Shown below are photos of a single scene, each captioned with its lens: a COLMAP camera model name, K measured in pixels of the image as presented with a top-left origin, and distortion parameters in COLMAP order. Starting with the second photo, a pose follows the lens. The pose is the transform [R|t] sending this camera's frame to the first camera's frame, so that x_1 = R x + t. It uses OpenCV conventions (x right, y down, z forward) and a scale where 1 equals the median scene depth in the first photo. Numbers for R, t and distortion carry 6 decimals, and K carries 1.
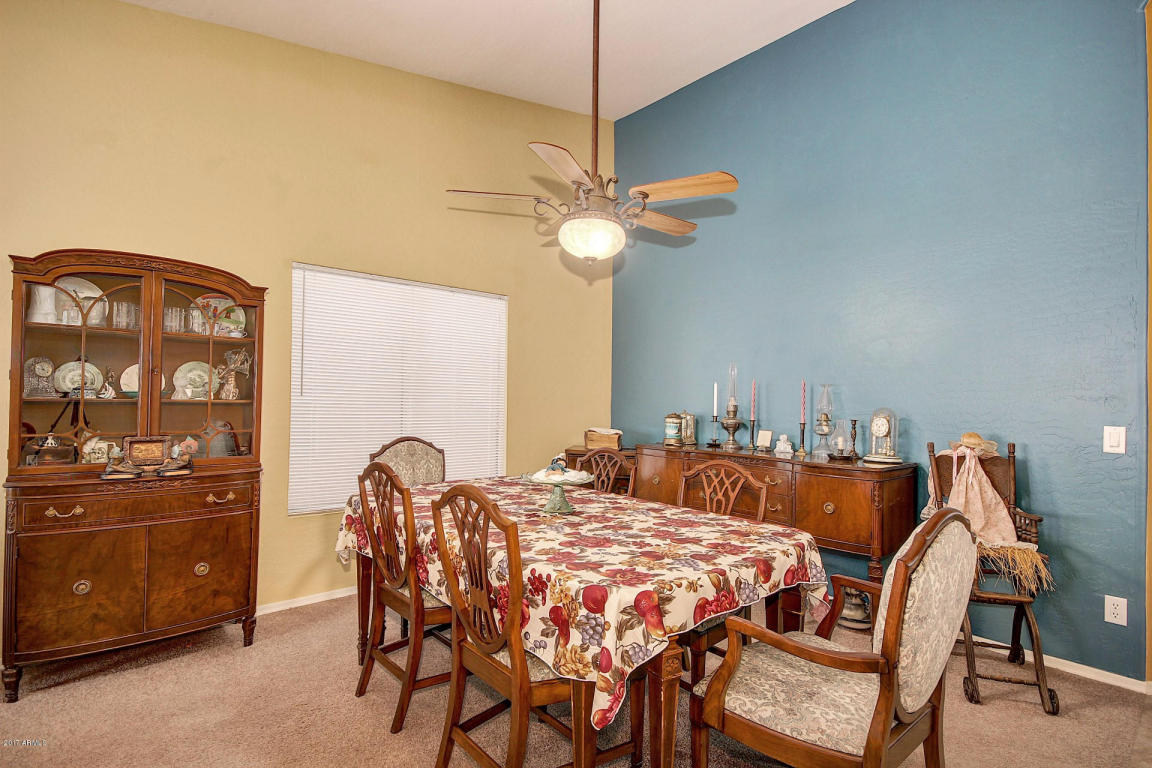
lens RADIAL K [[559.7, 0, 578.0], [0, 559.7, 393.2], [0, 0, 1]] dist [-0.002174, -0.000919]
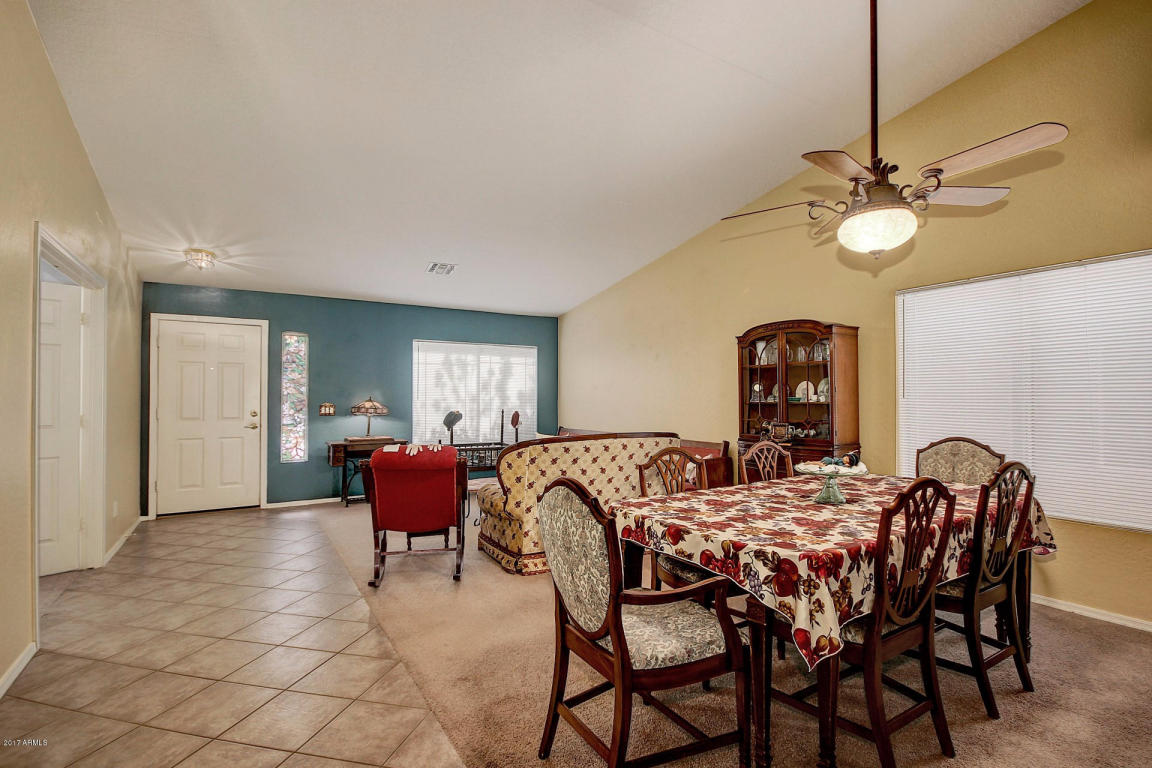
lens RADIAL K [[537.8, 0, 575.4], [0, 537.8, 393.4], [0, 0, 1]] dist [0.001879, -0.000254]
pose [[-0.150188, -0.026046, -0.988314, 0.925252], [0.011580, 0.999538, -0.028102, 0.025204], [0.988590, -0.015665, -0.149817, 0.556615]]
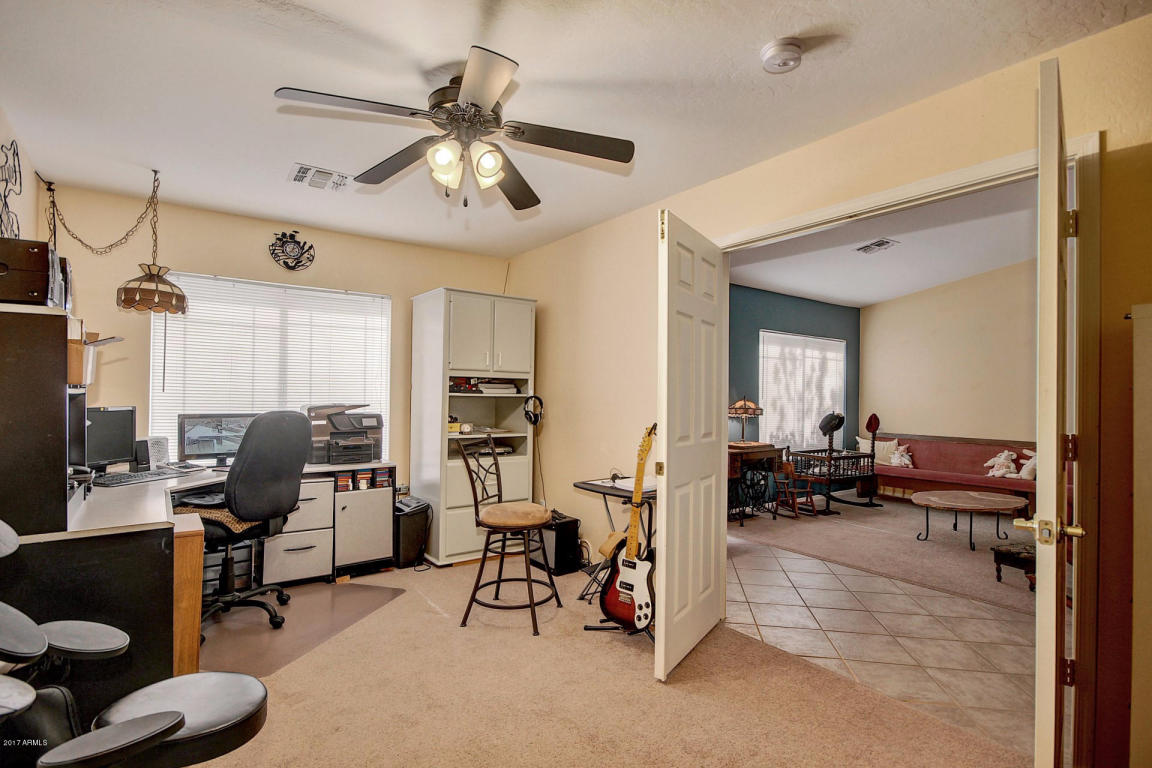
lens RADIAL K [[551.4, 0, 583.8], [0, 551.4, 393.3], [0, 0, 1]] dist [0.001946, -0.000231]
pose [[-0.082145, -0.018149, -0.996455, 0.826926], [-0.002337, 0.999835, -0.018017, -0.006439], [0.996618, 0.000849, -0.082174, -1.109948]]
